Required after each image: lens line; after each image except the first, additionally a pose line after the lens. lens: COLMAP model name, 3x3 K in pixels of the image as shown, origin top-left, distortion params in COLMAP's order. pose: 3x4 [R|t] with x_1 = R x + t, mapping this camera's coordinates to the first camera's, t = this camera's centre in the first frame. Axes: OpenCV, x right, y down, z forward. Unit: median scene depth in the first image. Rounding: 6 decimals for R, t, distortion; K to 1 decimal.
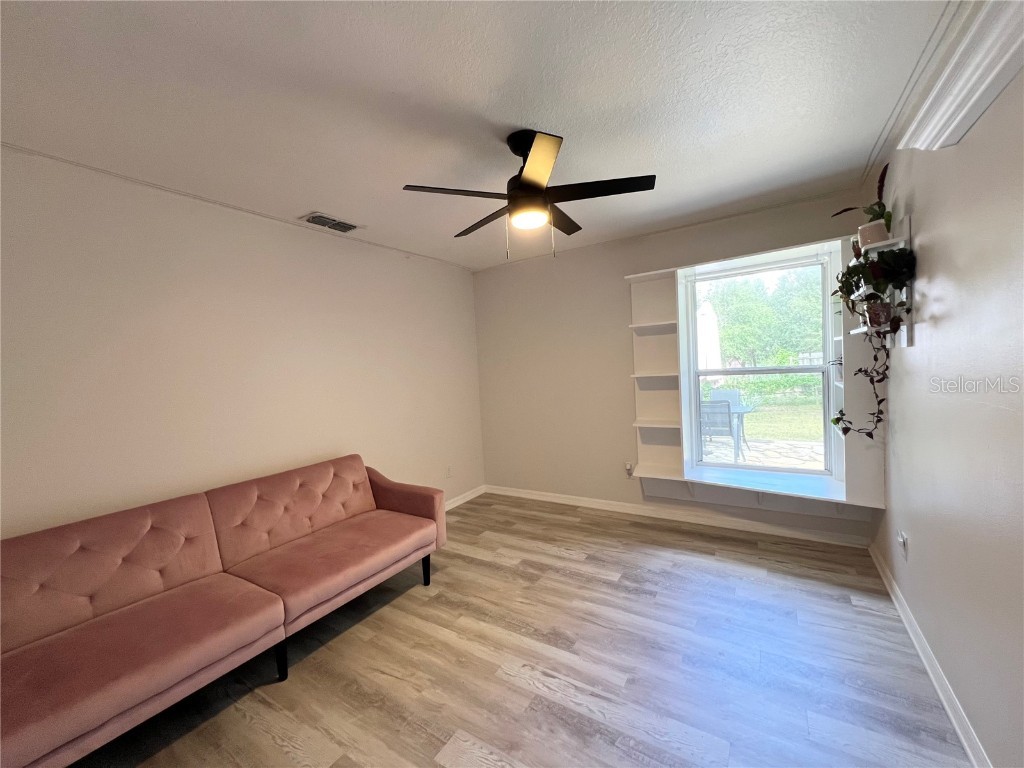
lens RADIAL K [[411.7, 0, 514.1], [0, 411.7, 385.5], [0, 0, 1]] dist [-0.000478, 0.000262]
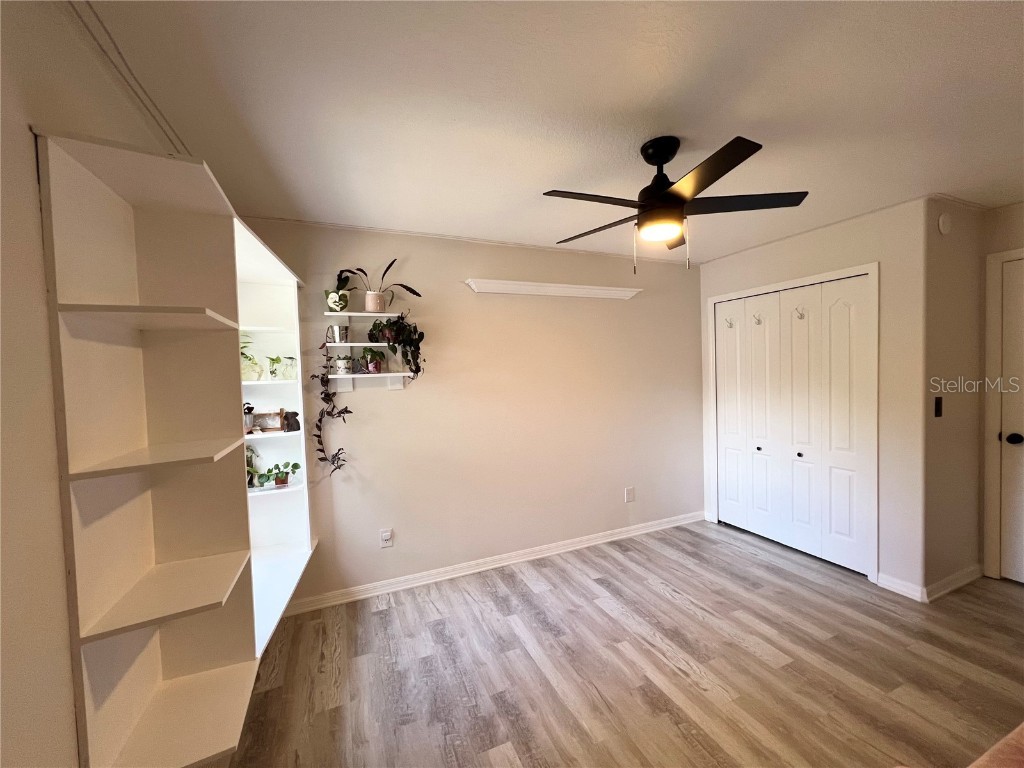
lens RADIAL K [[411.7, 0, 514.1], [0, 411.7, 385.5], [0, 0, 1]] dist [-0.000478, 0.000262]
pose [[-0.823770, 0.060431, 0.563694, -0.197016], [0.102660, 0.993765, 0.043487, -0.129961], [-0.557552, 0.093692, -0.824838, 1.995879]]
